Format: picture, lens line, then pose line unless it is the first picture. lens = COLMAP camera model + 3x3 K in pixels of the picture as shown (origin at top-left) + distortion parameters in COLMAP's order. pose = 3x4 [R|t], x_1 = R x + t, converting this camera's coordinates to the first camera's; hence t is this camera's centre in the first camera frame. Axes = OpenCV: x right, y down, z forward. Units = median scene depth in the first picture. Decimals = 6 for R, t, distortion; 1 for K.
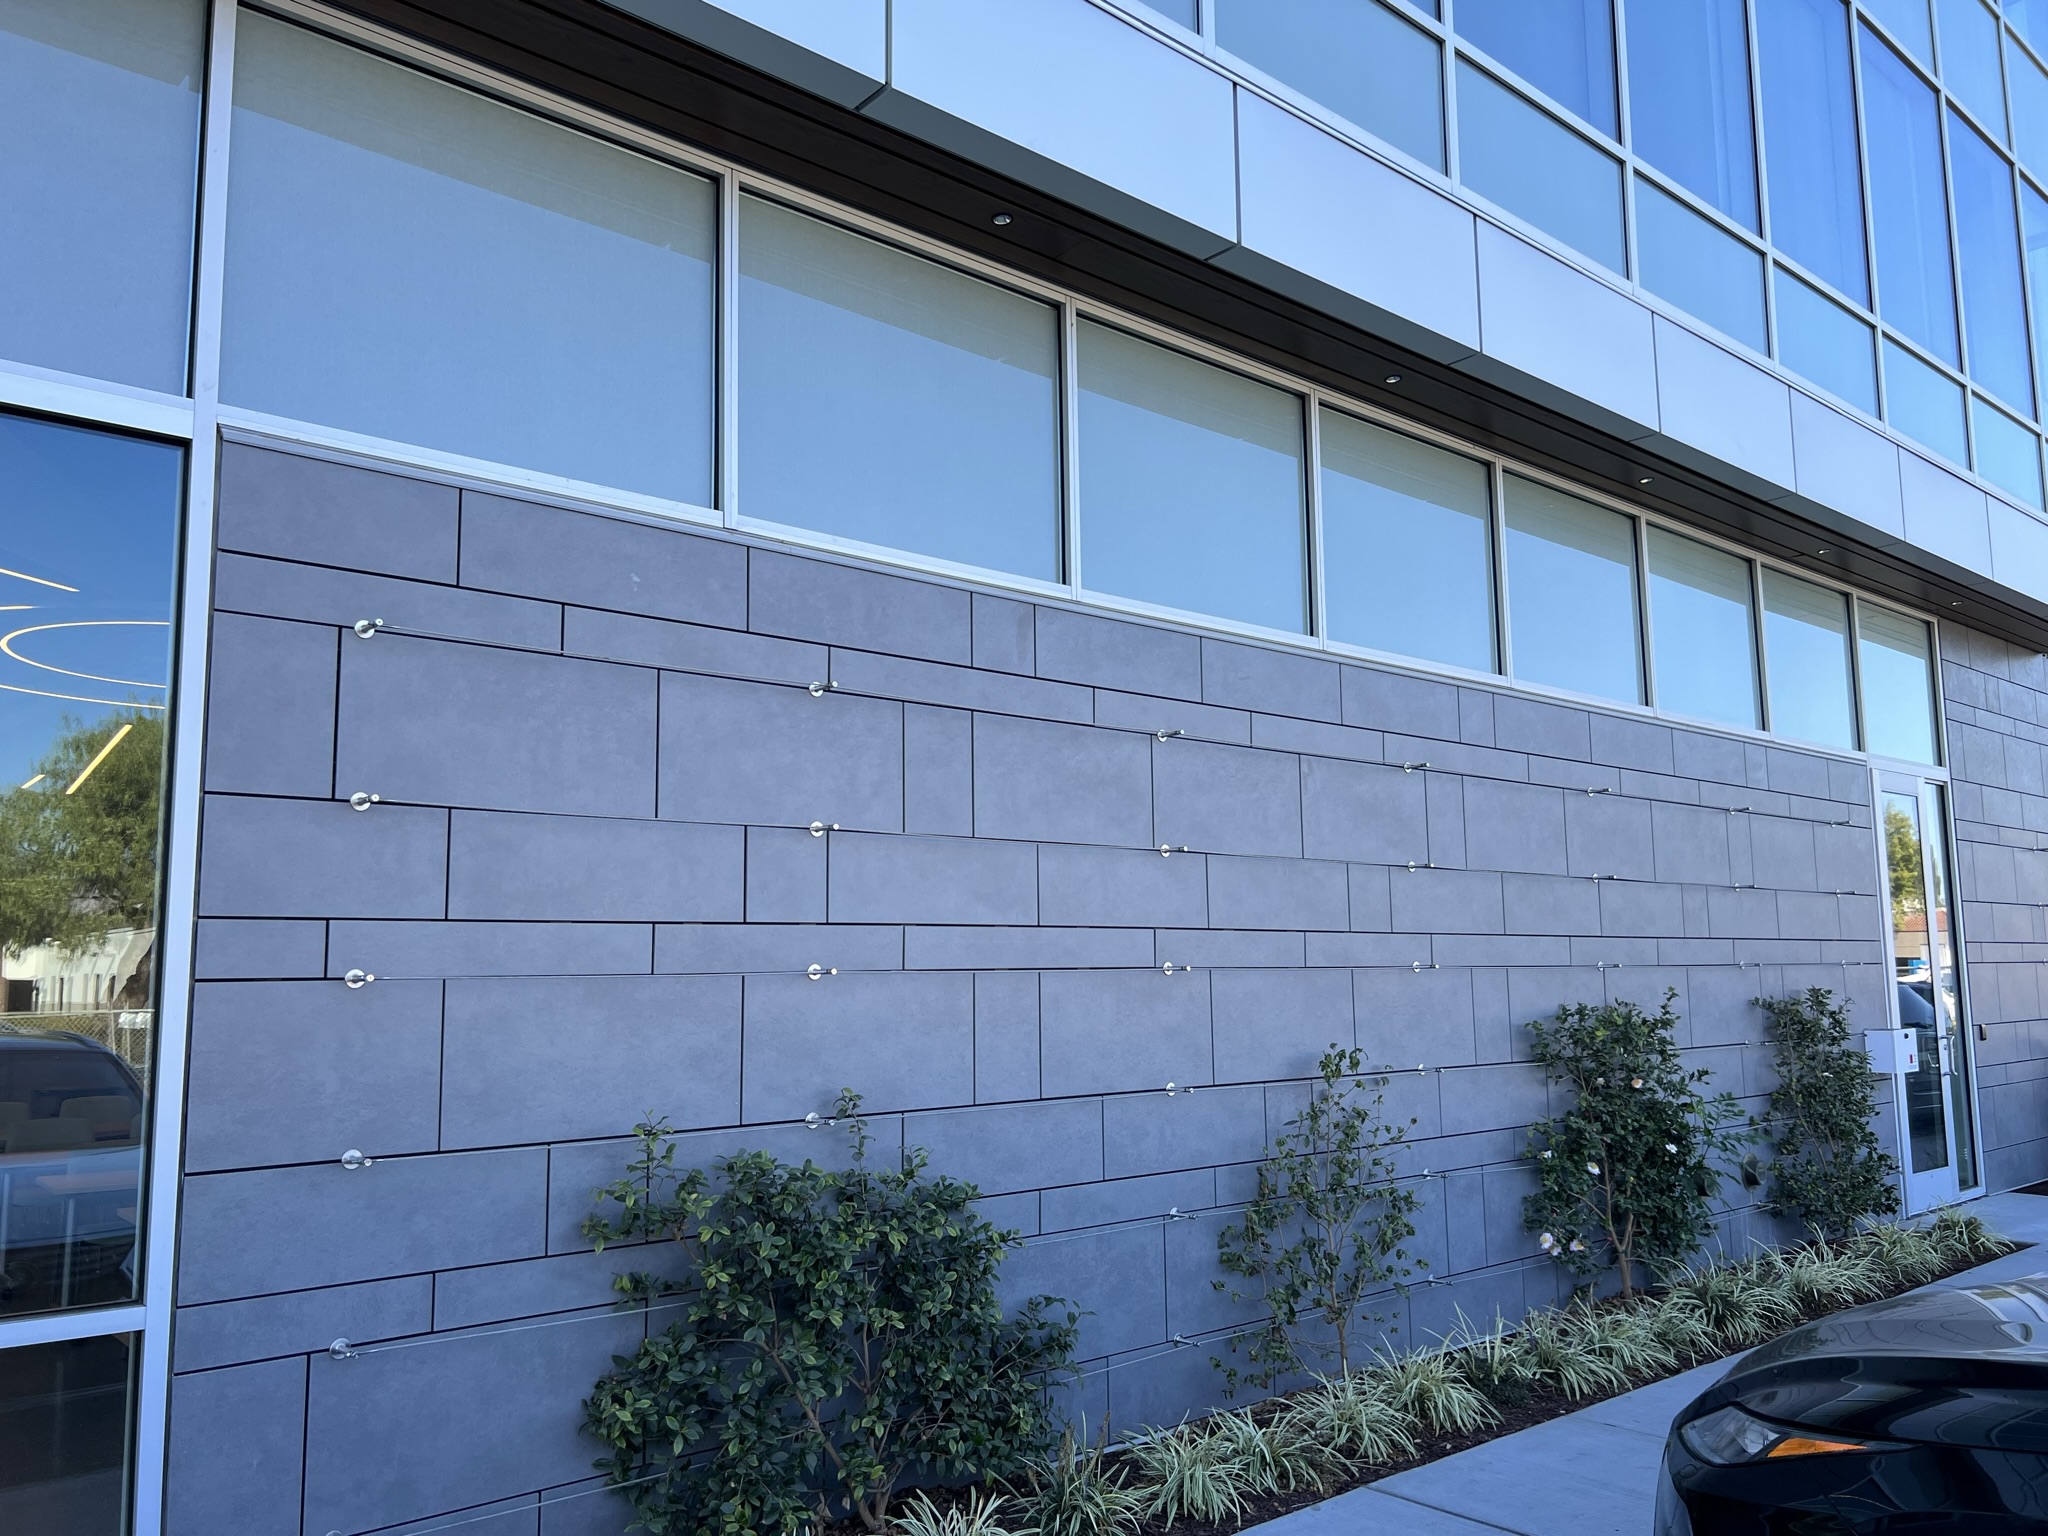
lens RADIAL K [[1554.5, 0, 1021.6], [0, 1554.5, 766.6], [0, 0, 1]] dist [0.049145, -0.038442]
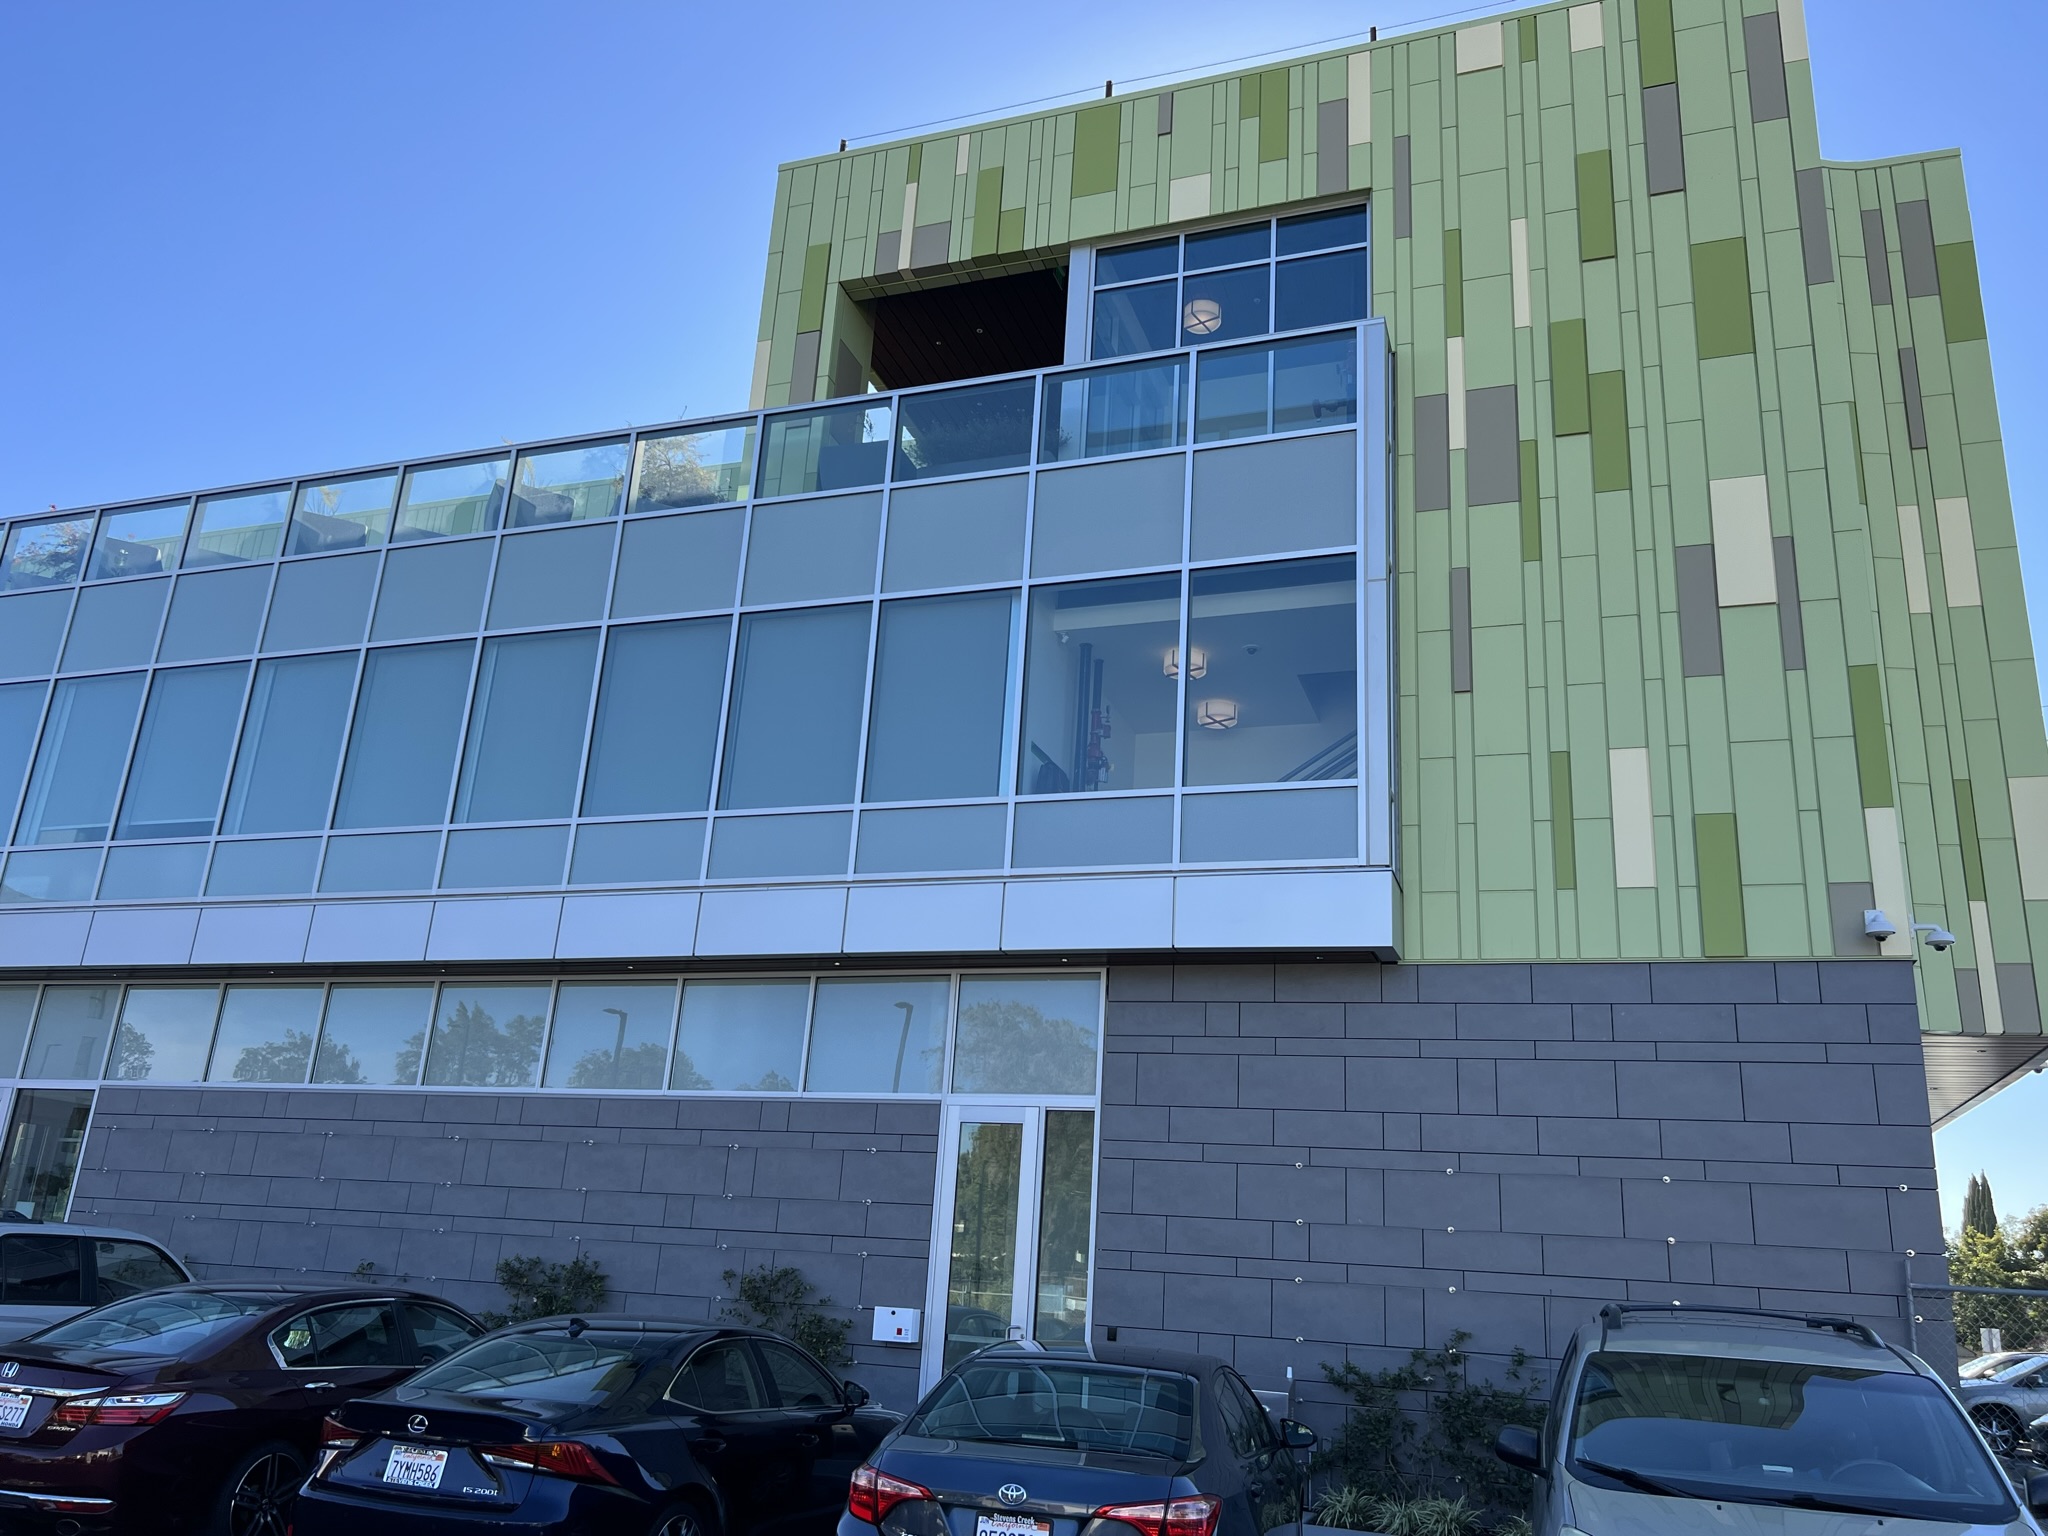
lens RADIAL K [[1554.5, 0, 1026.4], [0, 1554.5, 778.6], [0, 0, 1]] dist [0.049145, -0.038442]
pose [[0.482448, -0.232310, -0.844556, 2.903572], [0.046983, 0.969664, -0.239885, 0.084677], [0.874664, 0.076053, 0.478727, 0.660648]]
